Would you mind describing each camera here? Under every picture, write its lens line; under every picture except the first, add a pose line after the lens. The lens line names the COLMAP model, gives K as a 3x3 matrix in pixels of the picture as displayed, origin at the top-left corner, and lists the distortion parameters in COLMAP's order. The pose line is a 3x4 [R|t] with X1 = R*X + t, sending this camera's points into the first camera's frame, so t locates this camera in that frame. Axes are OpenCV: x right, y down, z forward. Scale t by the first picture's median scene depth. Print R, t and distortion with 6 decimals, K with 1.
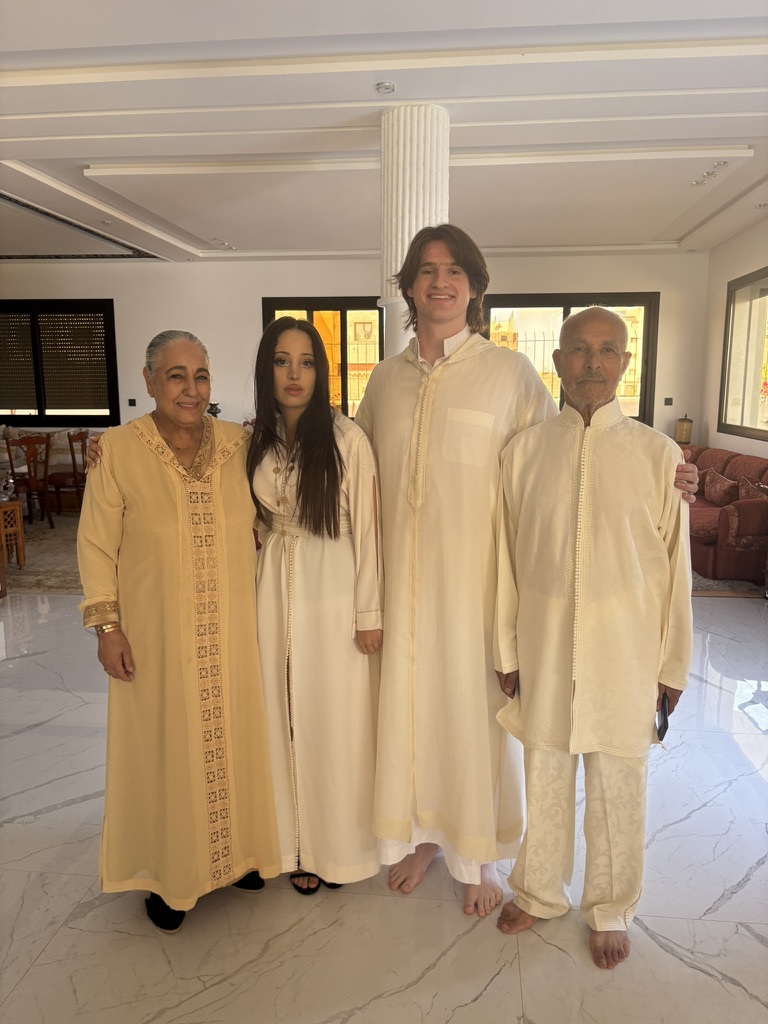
lens RADIAL K [[801.3, 0, 379.9], [0, 801.3, 508.6], [0, 0, 1]] dist [0.047577, -0.060353]
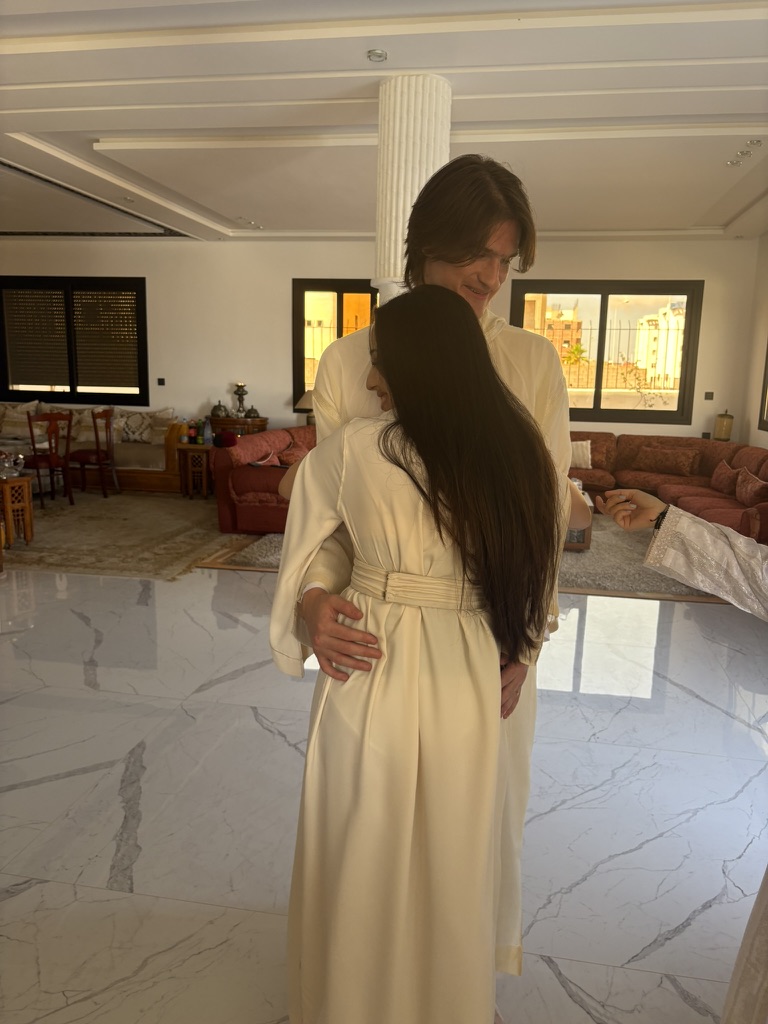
lens RADIAL K [[799.4, 0, 389.2], [0, 799.4, 503.6], [0, 0, 1]] dist [0.054407, -0.069706]
pose [[0.997163, 0.036976, -0.065568, 0.074615], [-0.036253, 0.999268, 0.012179, -0.005312], [0.065970, -0.009768, 0.997774, 0.036330]]
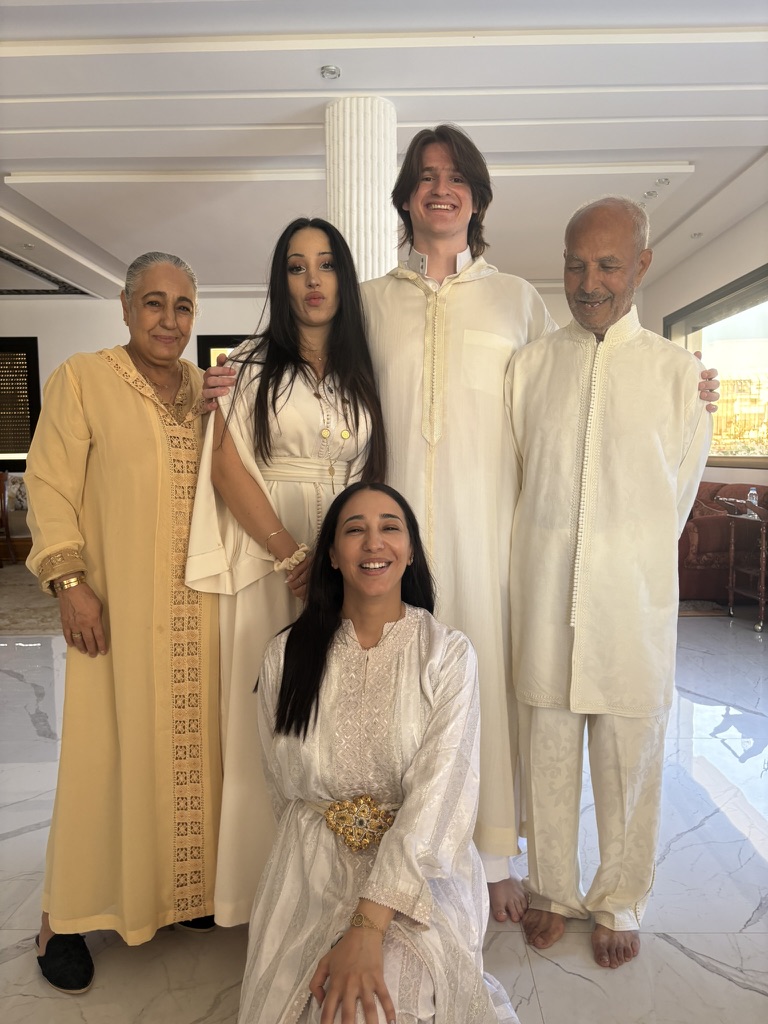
lens RADIAL K [[797.3, 0, 384.0], [0, 797.3, 512.0], [0, 0, 1]] dist [0.051263, -0.060368]
pose [[0.996021, -0.016896, 0.087499, -0.016435], [0.024401, 0.996045, -0.085432, 0.057692], [-0.085709, 0.087228, 0.992494, 0.070161]]
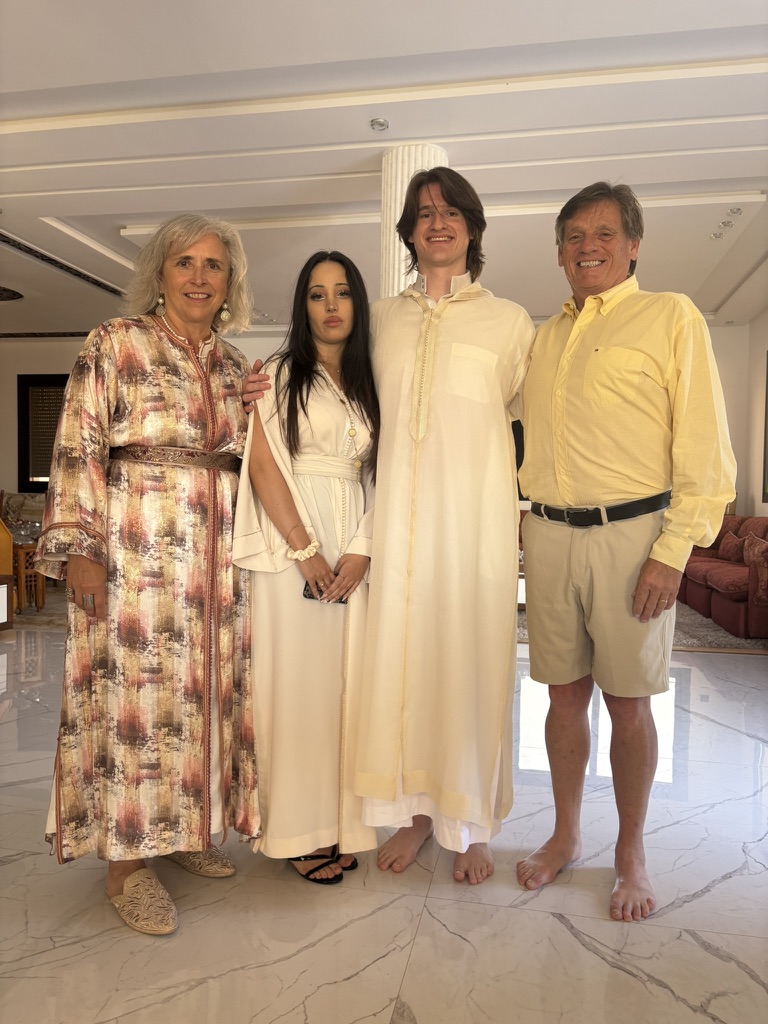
lens RADIAL K [[797.3, 0, 384.0], [0, 797.3, 512.0], [0, 0, 1]] dist [0.051263, -0.060368]
pose [[0.995794, 0.017310, -0.089976, 0.083557], [-0.029446, 0.990358, -0.135367, 0.084890], [0.086765, 0.137447, 0.986702, 0.031690]]
